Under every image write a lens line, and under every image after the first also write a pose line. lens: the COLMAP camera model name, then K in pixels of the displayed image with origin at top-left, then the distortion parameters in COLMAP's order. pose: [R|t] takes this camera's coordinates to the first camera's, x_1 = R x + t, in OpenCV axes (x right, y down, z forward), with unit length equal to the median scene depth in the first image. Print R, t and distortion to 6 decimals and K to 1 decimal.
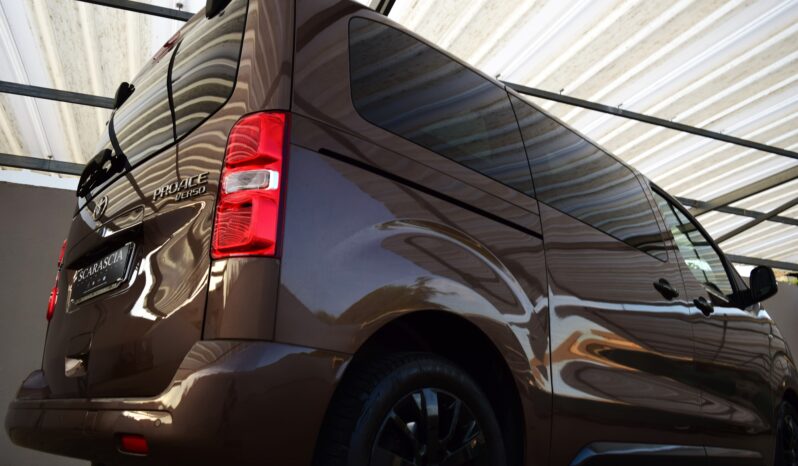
lens RADIAL K [[622.3, 0, 399.0], [0, 622.3, 233.0], [0, 0, 1]] dist [-0.079652, -0.000803]
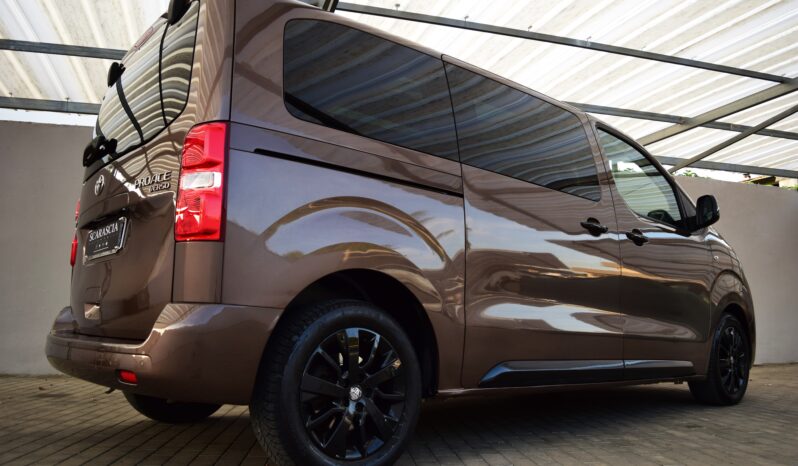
lens RADIAL K [[622.3, 0, 399.0], [0, 622.3, 233.0], [0, 0, 1]] dist [-0.079652, -0.000803]
pose [[0.998383, -0.018855, -0.053630, 0.095456], [0.027587, 0.985560, 0.167062, -0.070198], [0.049705, -0.168271, 0.984487, -0.108333]]
